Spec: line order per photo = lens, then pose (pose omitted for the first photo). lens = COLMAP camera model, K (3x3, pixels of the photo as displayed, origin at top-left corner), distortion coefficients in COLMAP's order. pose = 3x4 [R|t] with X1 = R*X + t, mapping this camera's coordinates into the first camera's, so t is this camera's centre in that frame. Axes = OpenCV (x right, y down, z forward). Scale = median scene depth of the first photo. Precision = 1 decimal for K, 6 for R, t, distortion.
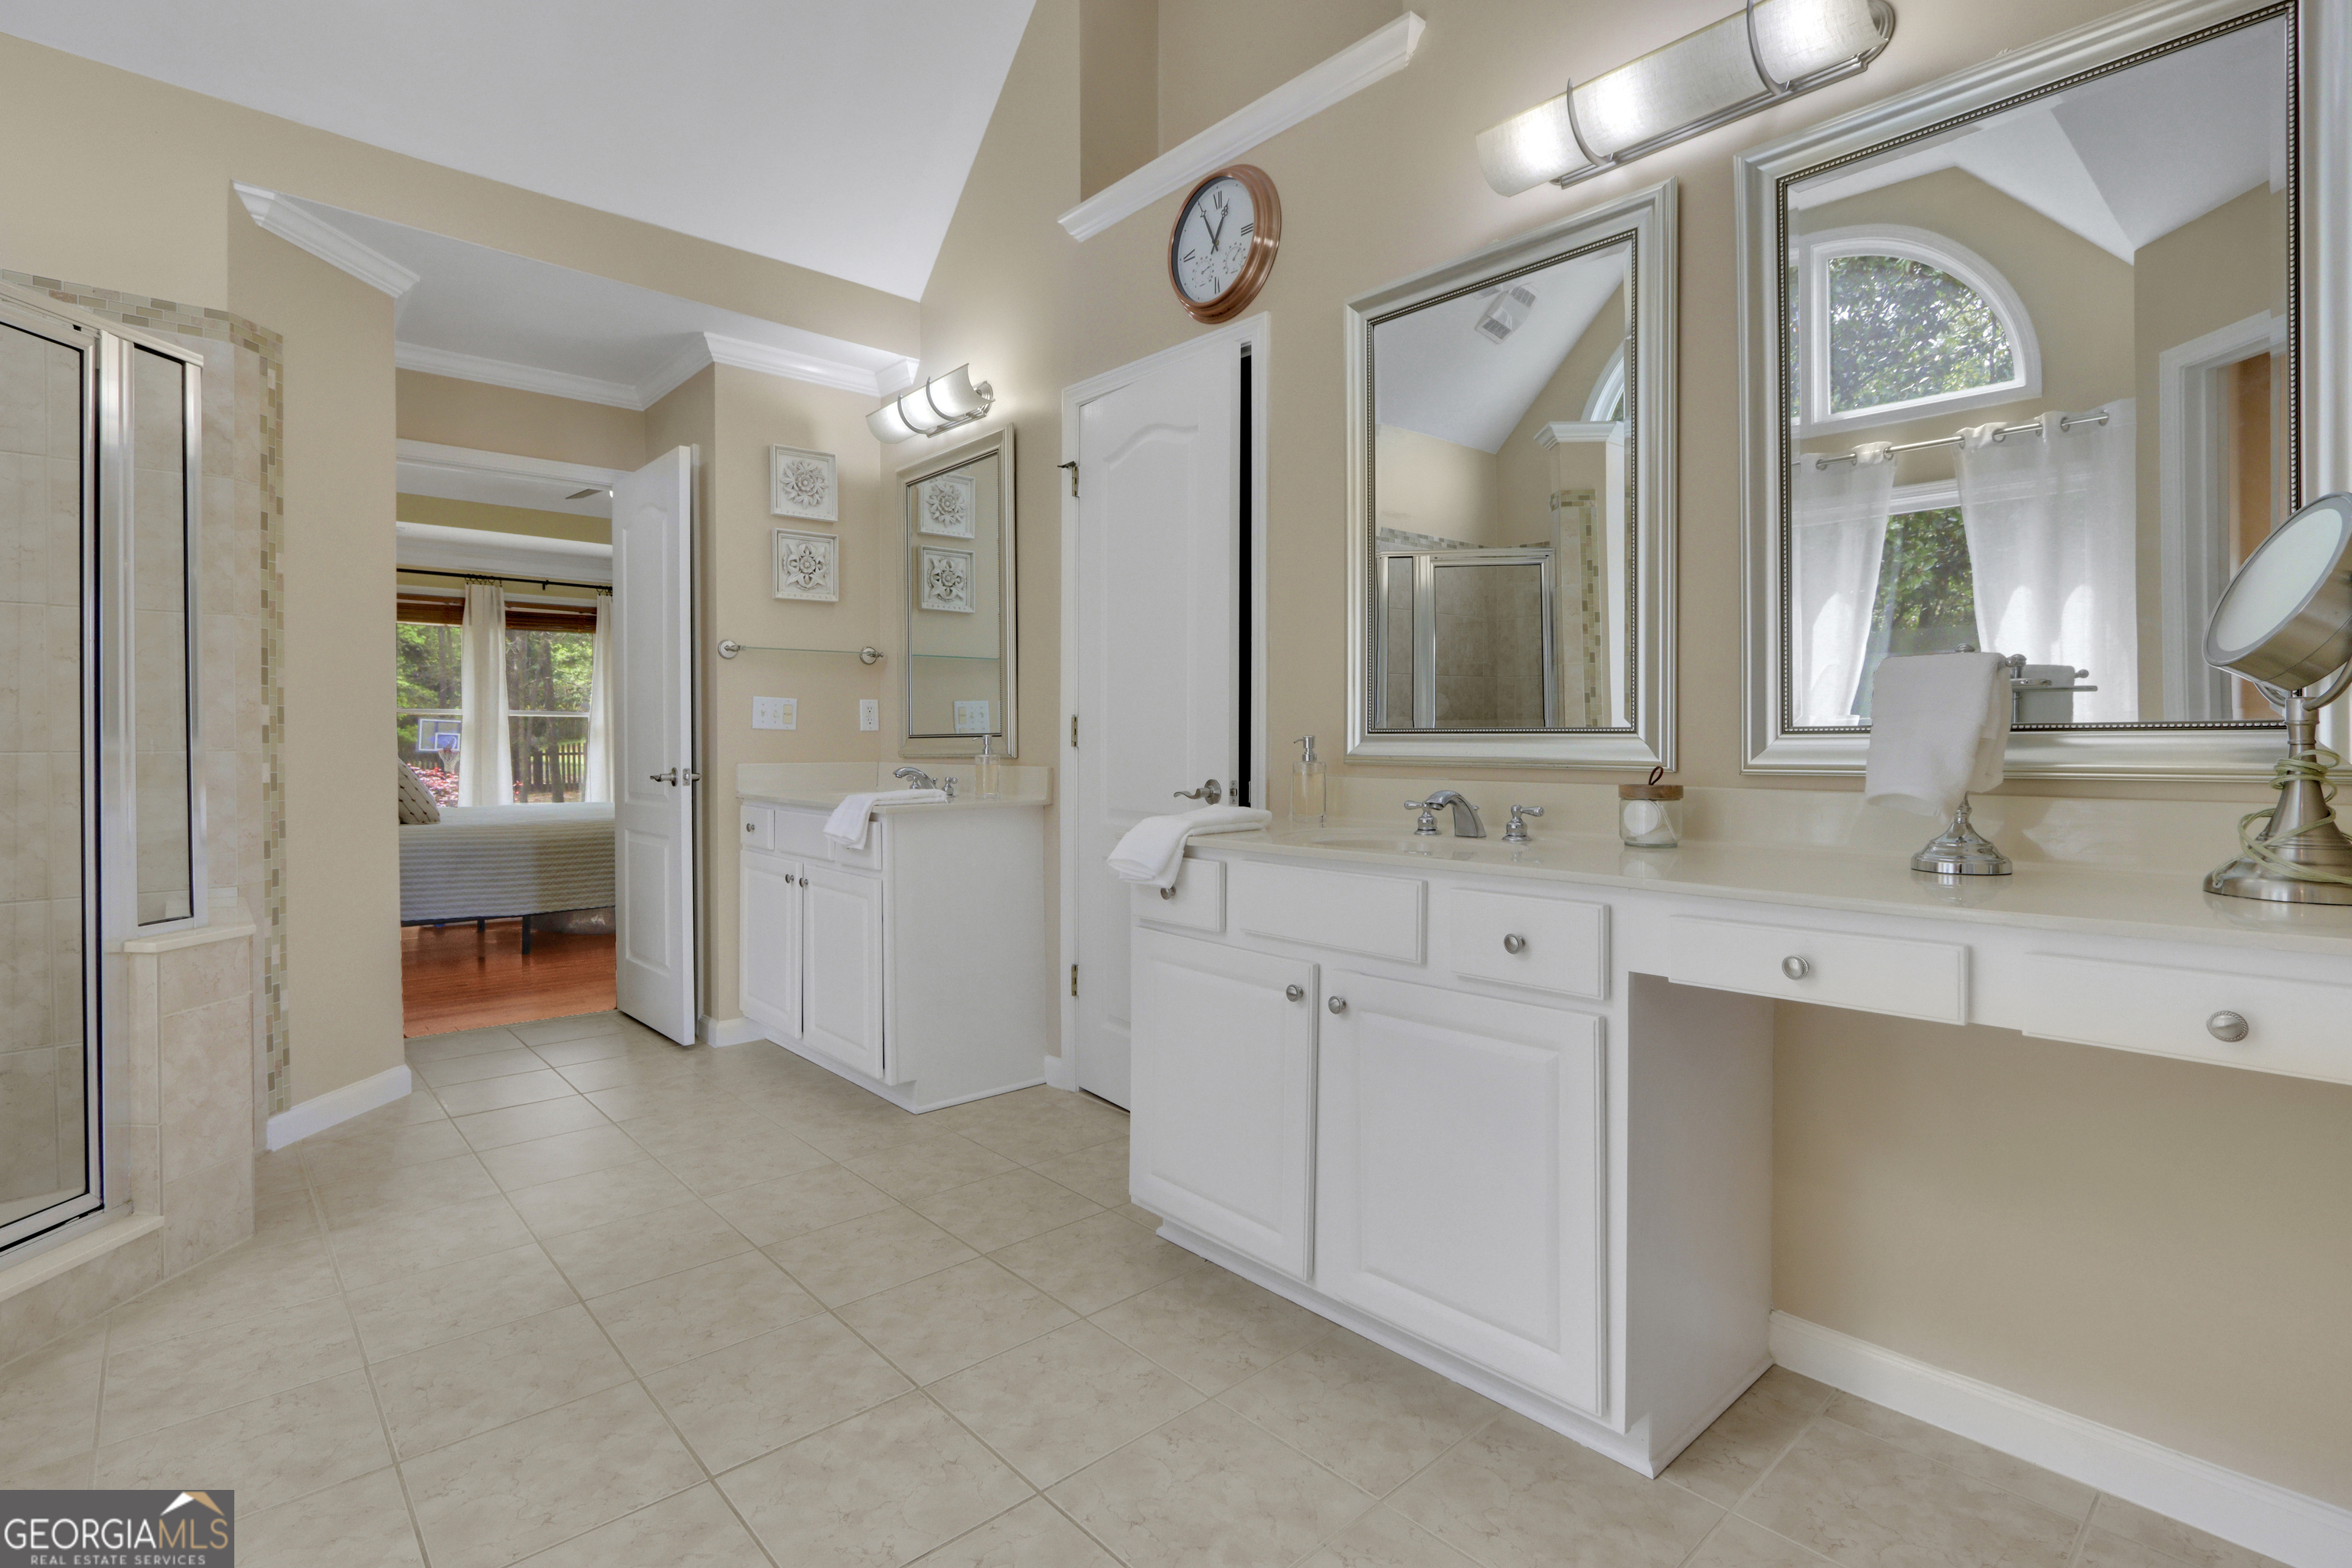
lens RADIAL K [[1109.4, 0, 1174.4], [0, 1109.4, 750.5], [0, 0, 1]] dist [-0.010035, 0.000506]
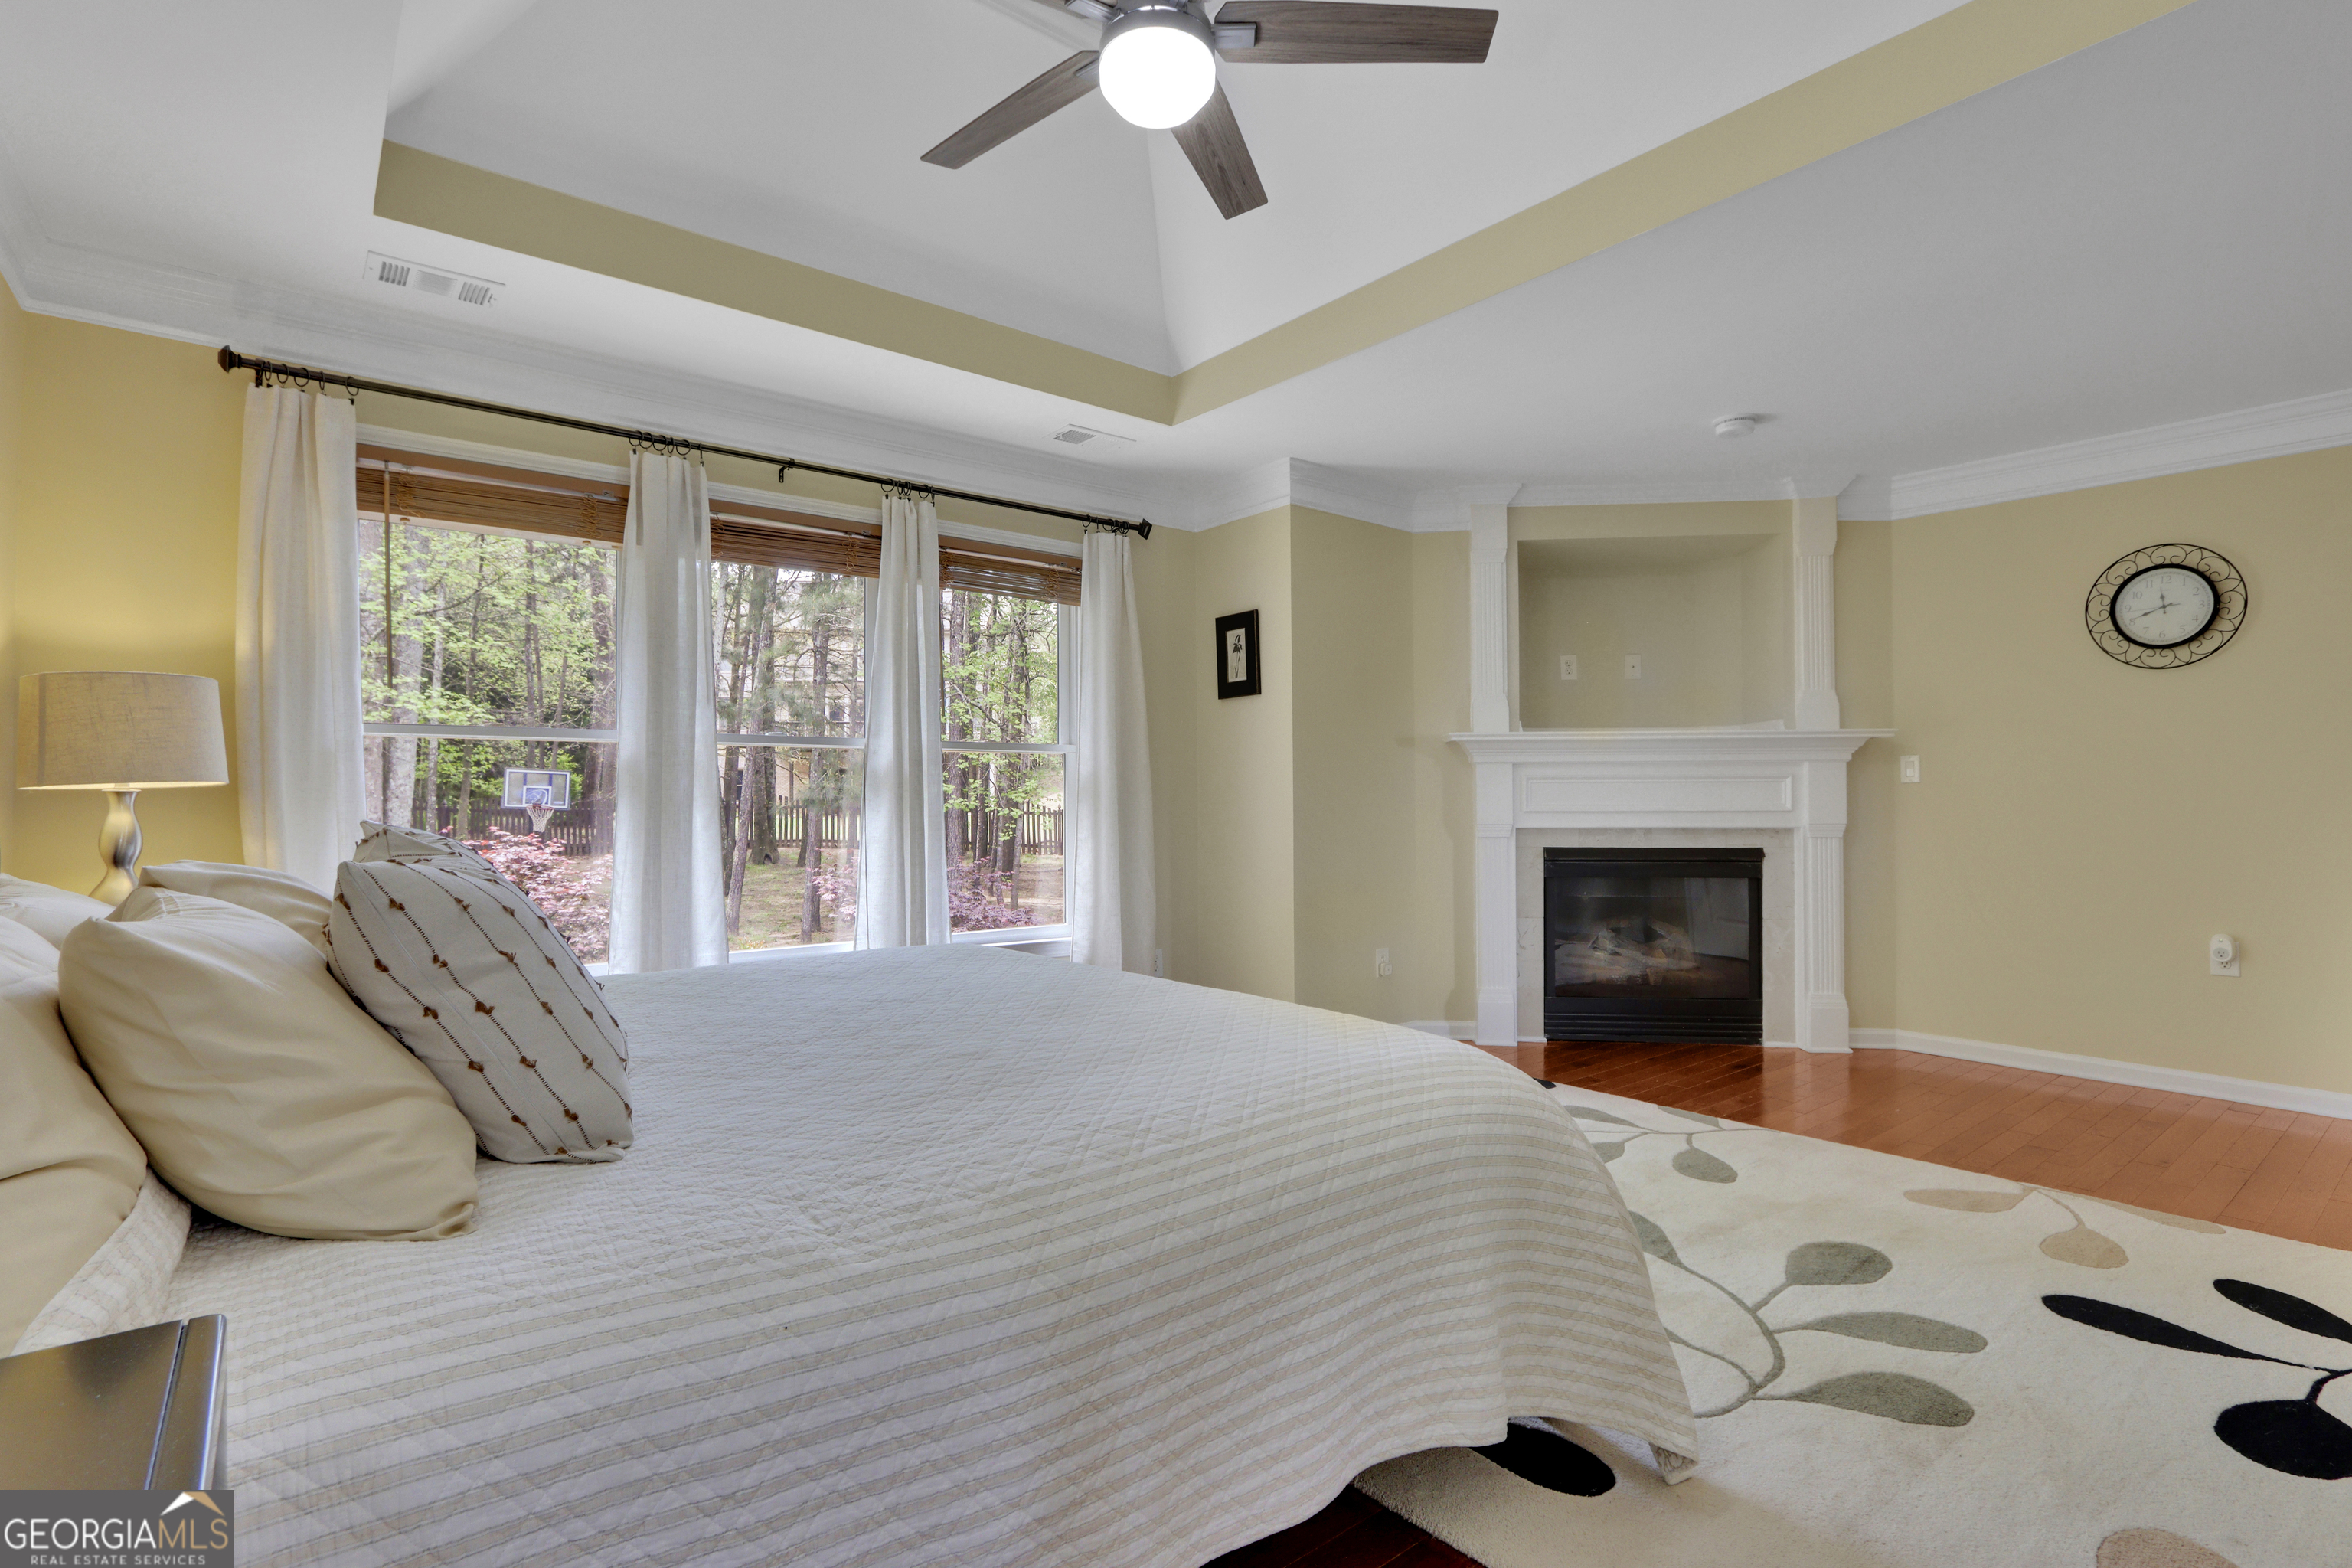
lens RADIAL K [[1109.4, 0, 1154.5], [0, 1109.4, 781.5], [0, 0, 1]] dist [-0.010035, 0.000506]
pose [[0.997697, 0.003133, -0.067756, -1.052922], [-0.004740, 0.999711, -0.023575, -0.019869], [0.067662, 0.023842, 0.997423, 1.505105]]
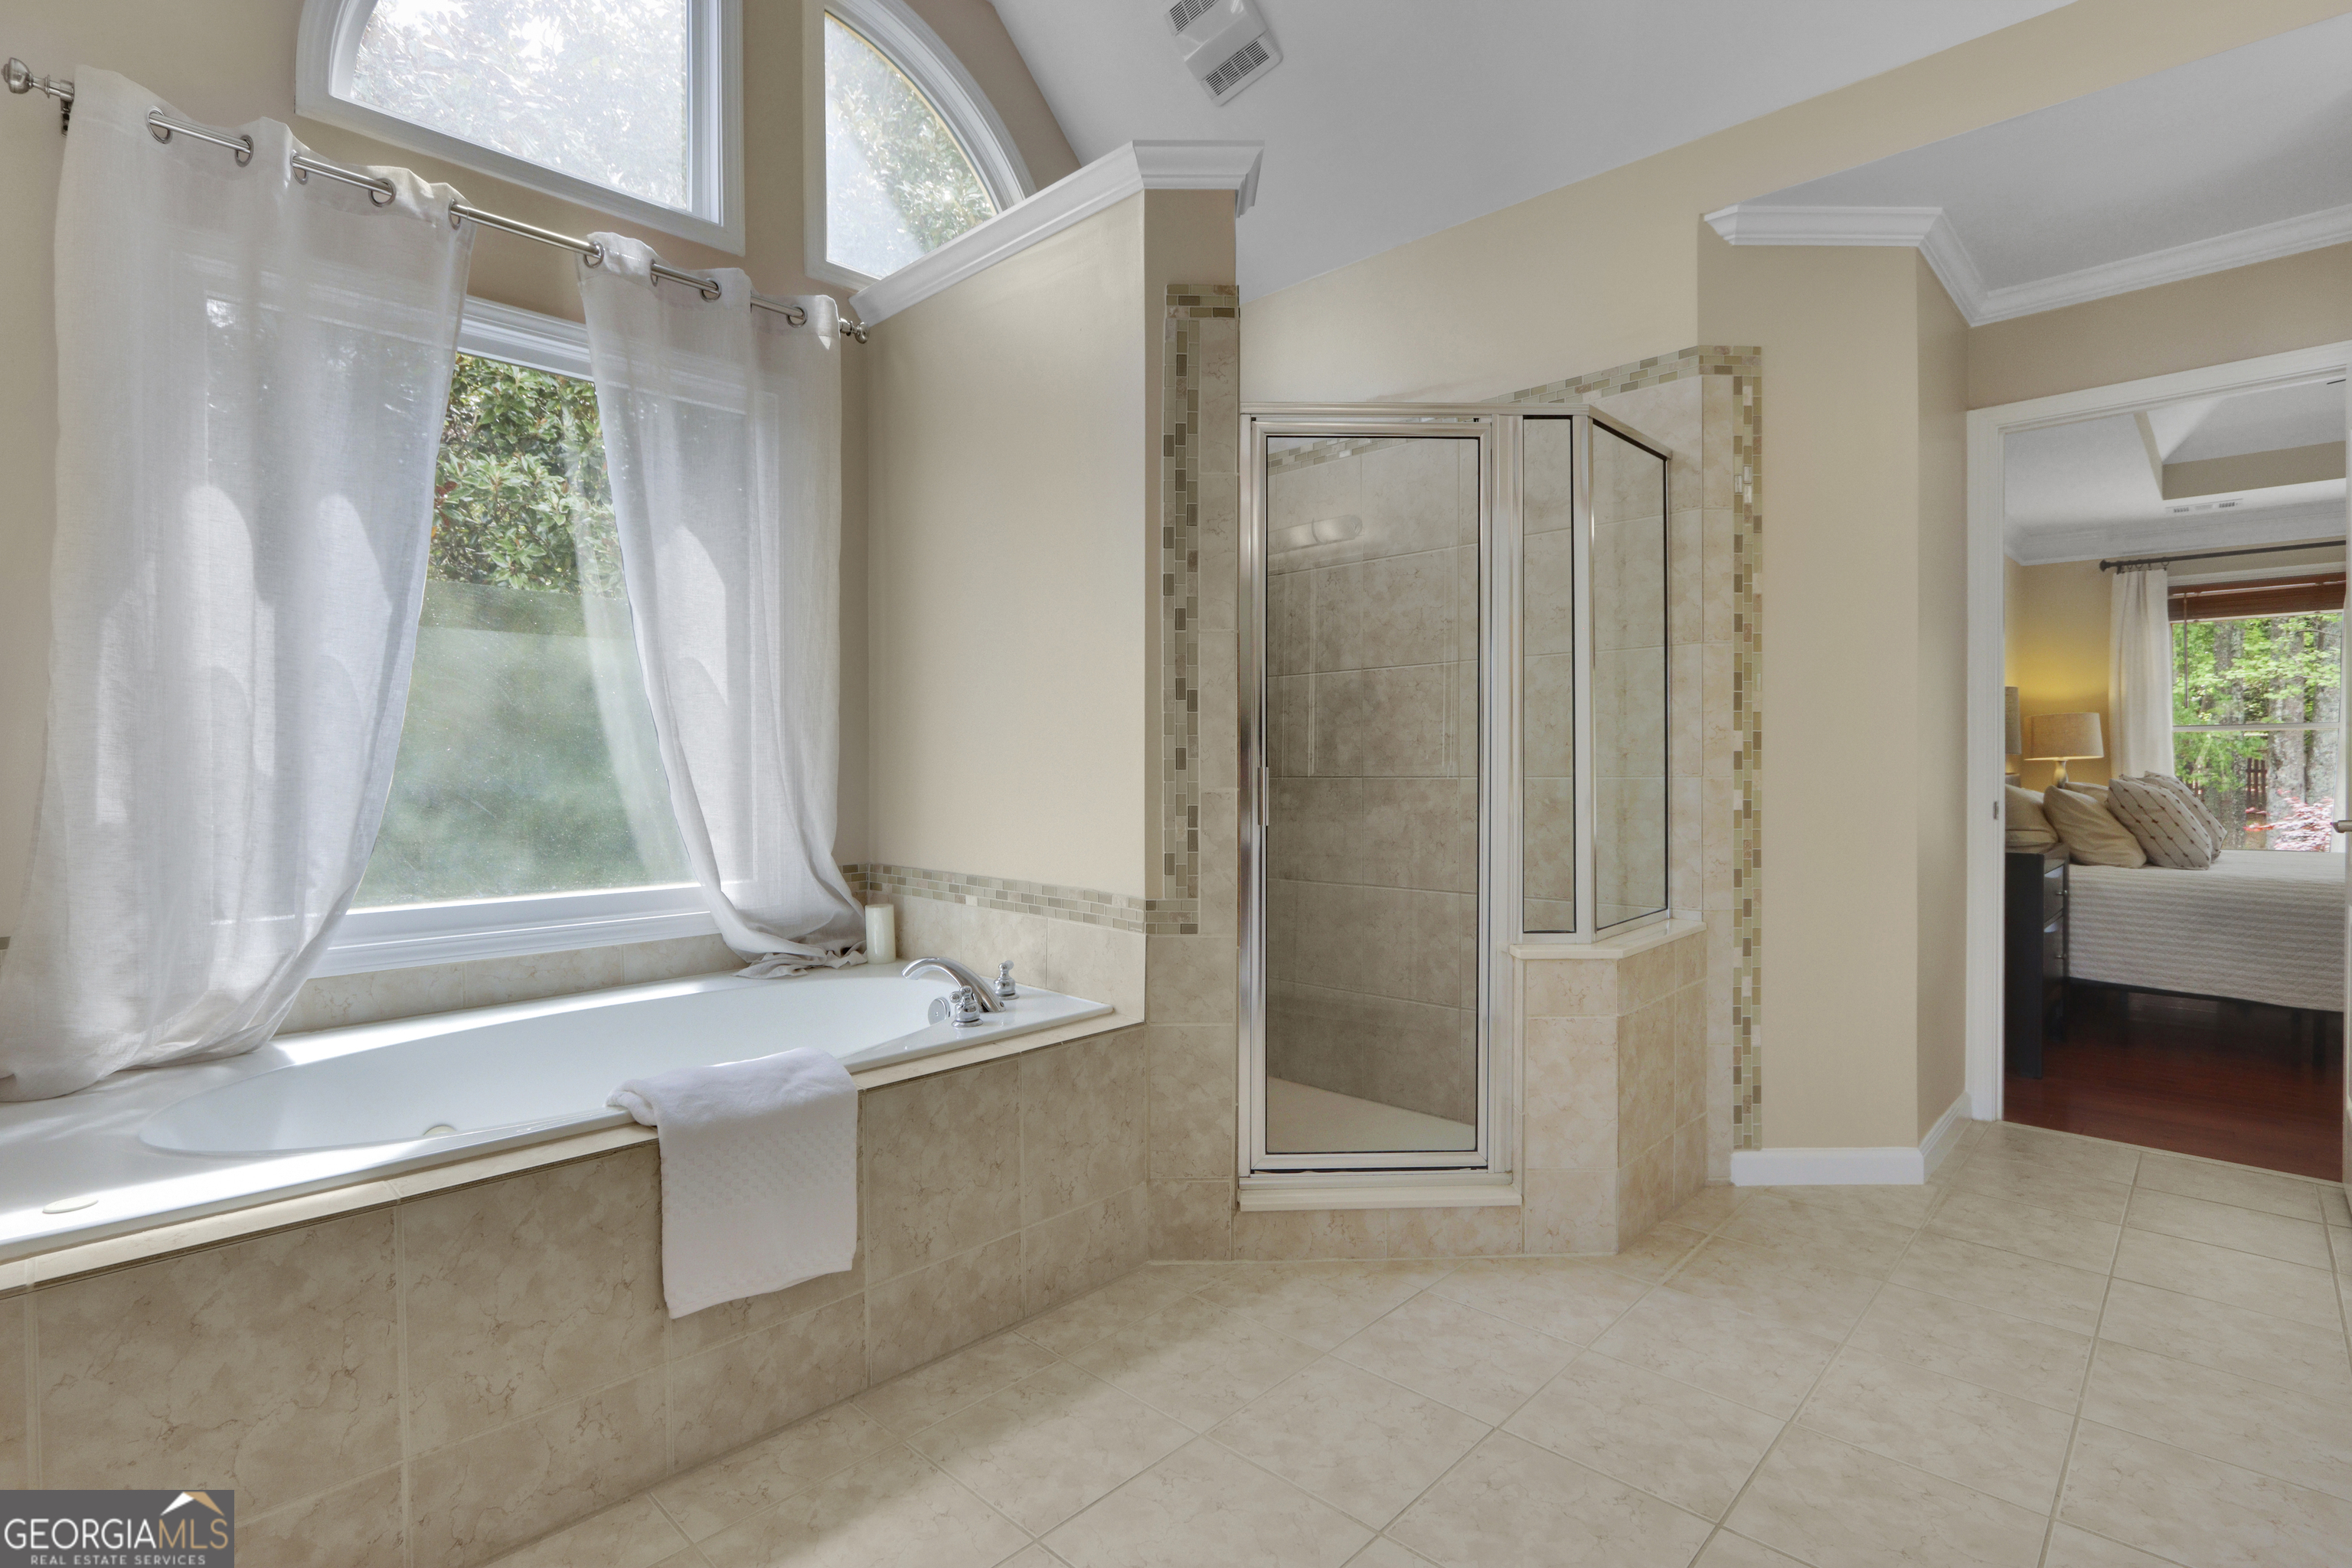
lens RADIAL K [[1109.4, 0, 1174.7], [0, 1109.4, 779.4], [0, 0, 1]] dist [-0.010035, 0.000506]
pose [[0.063920, 0.009982, -0.997905, 0.127733], [-0.004583, 0.999942, 0.009709, -0.005117], [0.997945, 0.003953, 0.063962, 0.436073]]
